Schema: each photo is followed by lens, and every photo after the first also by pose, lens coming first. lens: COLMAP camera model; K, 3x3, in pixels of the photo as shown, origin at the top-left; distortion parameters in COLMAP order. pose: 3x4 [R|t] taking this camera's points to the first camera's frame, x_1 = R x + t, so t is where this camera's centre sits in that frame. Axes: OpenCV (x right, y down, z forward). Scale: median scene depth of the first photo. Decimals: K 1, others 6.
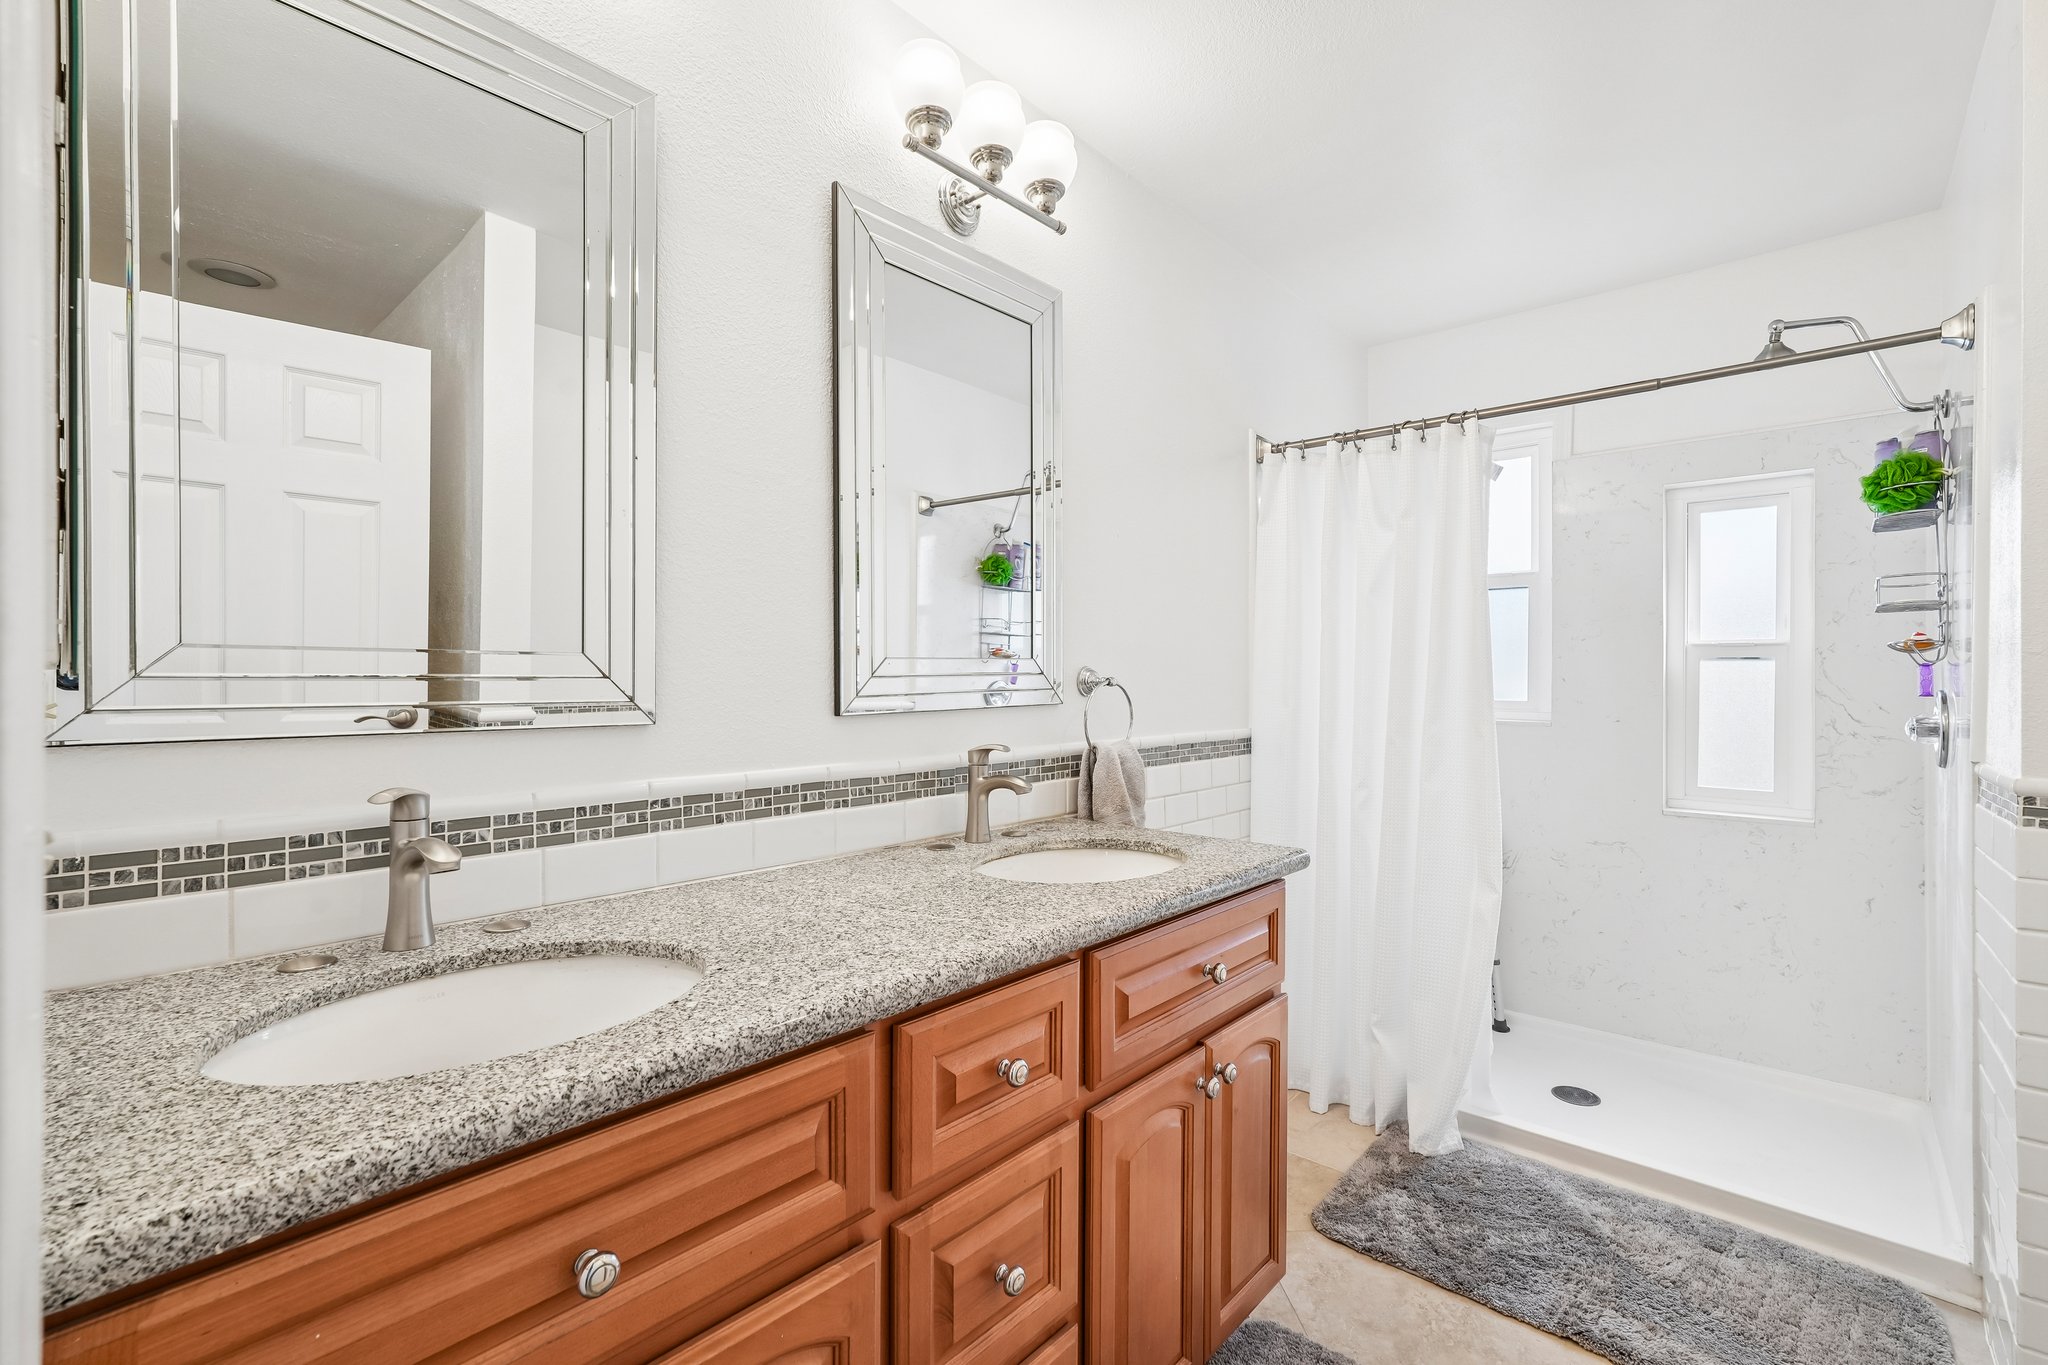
lens RADIAL K [[903.8, 0, 1019.2], [0, 903.8, 682.7], [0, 0, 1]] dist [-0.008042, 0.000585]
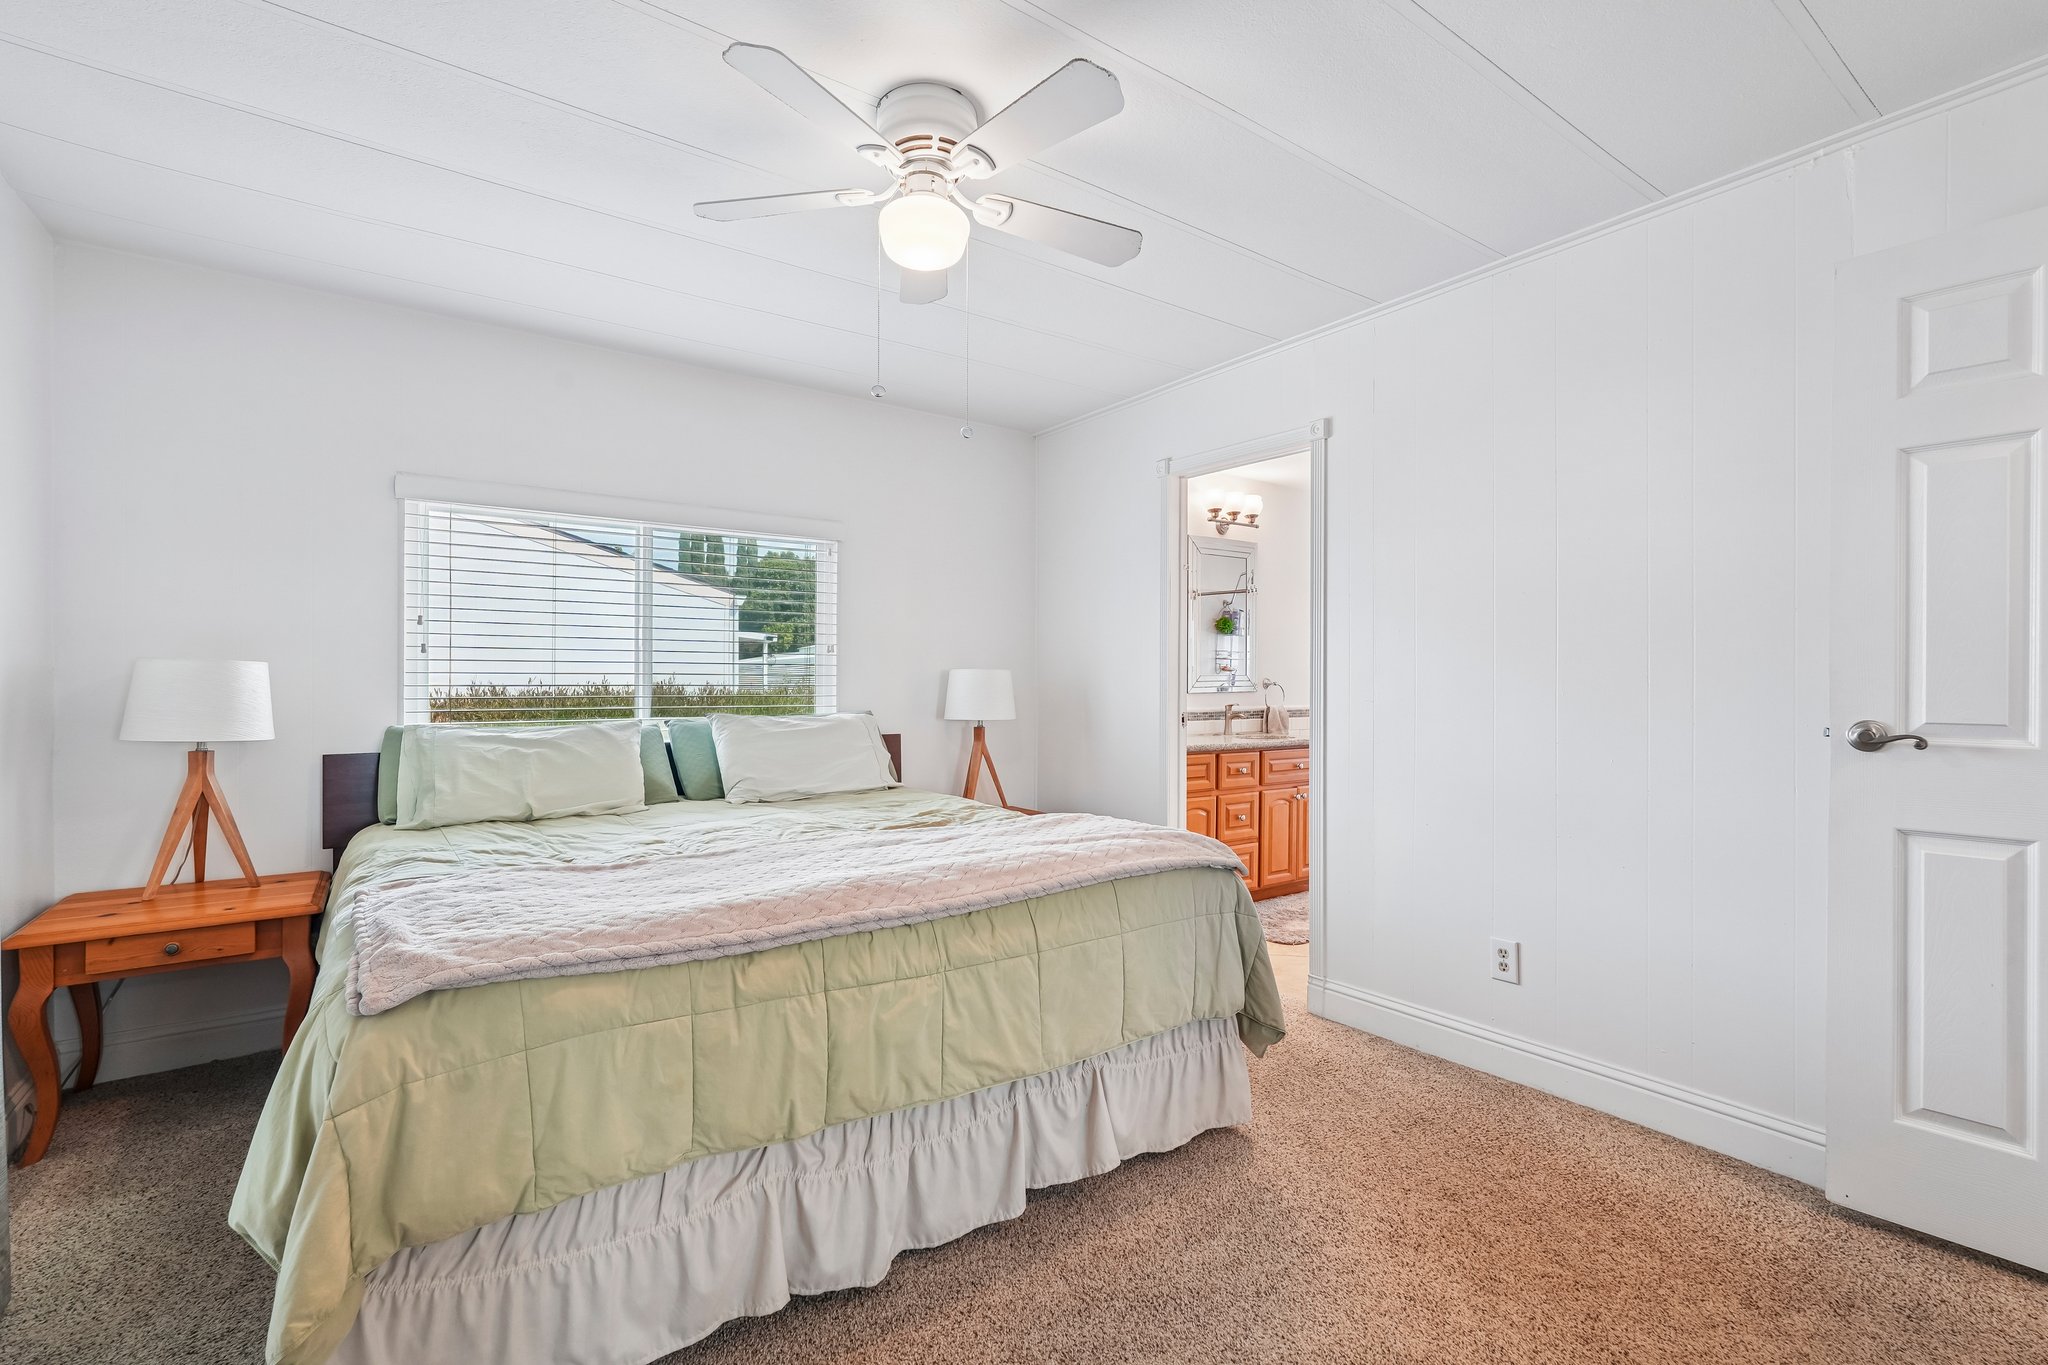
lens RADIAL K [[903.8, 0, 1022.2], [0, 903.8, 683.8], [0, 0, 1]] dist [-0.008042, 0.000585]
pose [[0.975967, 0.003557, -0.217889, -0.058046], [-0.004269, 0.999987, -0.002795, 0.011345], [0.217876, 0.003658, 0.975969, -2.089672]]
